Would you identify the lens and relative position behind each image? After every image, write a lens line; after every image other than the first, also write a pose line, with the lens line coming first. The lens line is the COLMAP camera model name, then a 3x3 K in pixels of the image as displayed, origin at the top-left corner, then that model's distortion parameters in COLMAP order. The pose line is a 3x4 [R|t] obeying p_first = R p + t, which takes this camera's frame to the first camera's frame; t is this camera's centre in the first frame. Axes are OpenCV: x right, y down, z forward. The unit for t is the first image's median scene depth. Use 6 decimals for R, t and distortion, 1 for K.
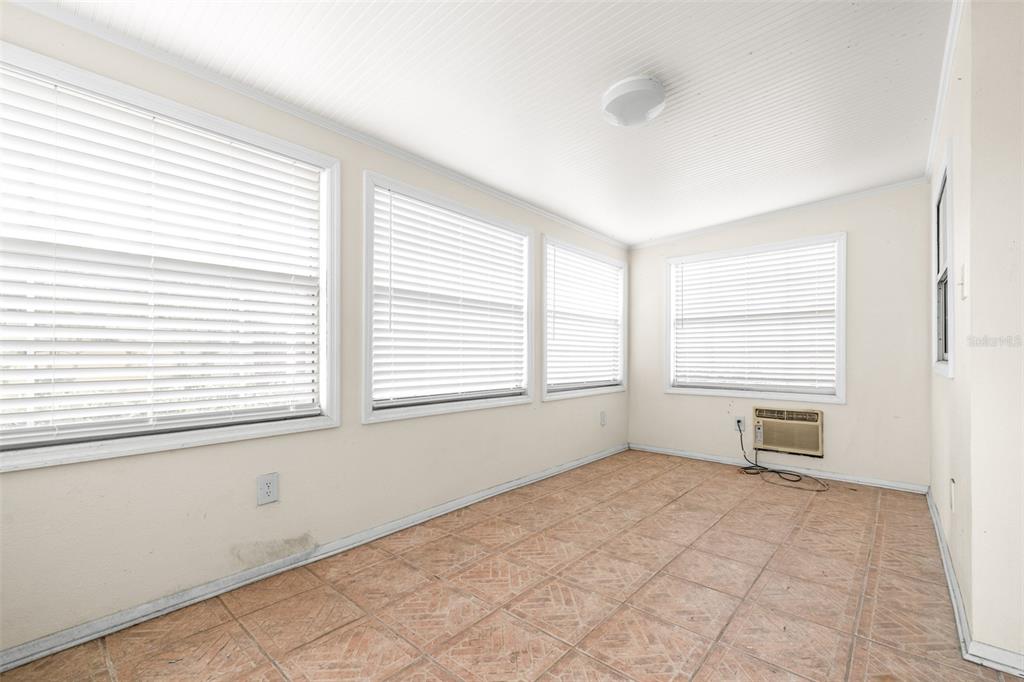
lens RADIAL K [[445.1, 0, 517.1], [0, 445.1, 343.0], [0, 0, 1]] dist [0.002175, -0.000254]
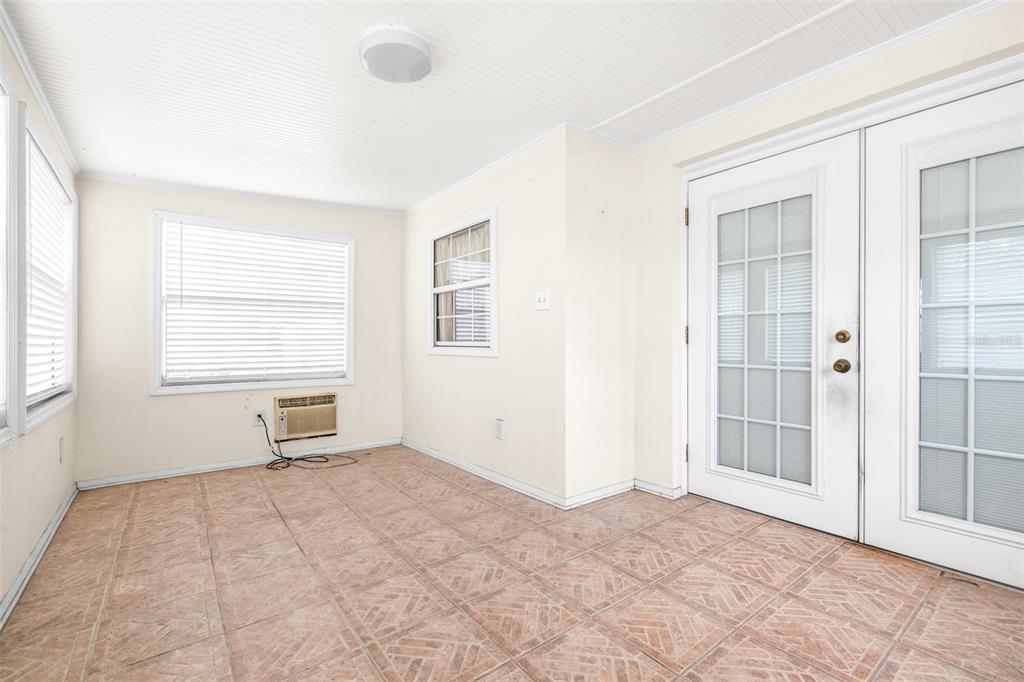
lens RADIAL K [[445.1, 0, 517.1], [0, 445.1, 343.0], [0, 0, 1]] dist [0.002175, -0.000254]
pose [[0.186902, -0.001468, 0.982377, -0.400664], [-0.027268, 0.999606, 0.006682, 0.009518], [-0.982000, -0.028036, 0.186788, 0.429247]]
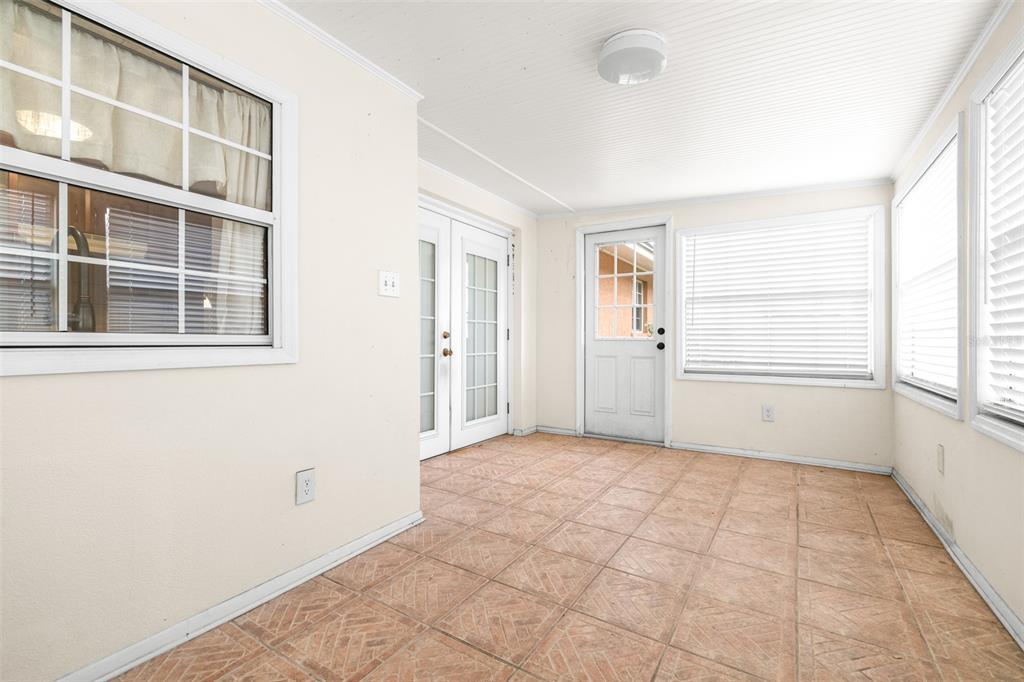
lens RADIAL K [[437.2, 0, 512.0], [0, 437.2, 341.0], [0, 0, 1]] dist [0.001944, 0.000208]
pose [[-0.989948, -0.000865, -0.141428, 0.447999], [0.002628, 0.999696, -0.024511, 0.038003], [0.141406, -0.024636, -0.989645, 1.319094]]
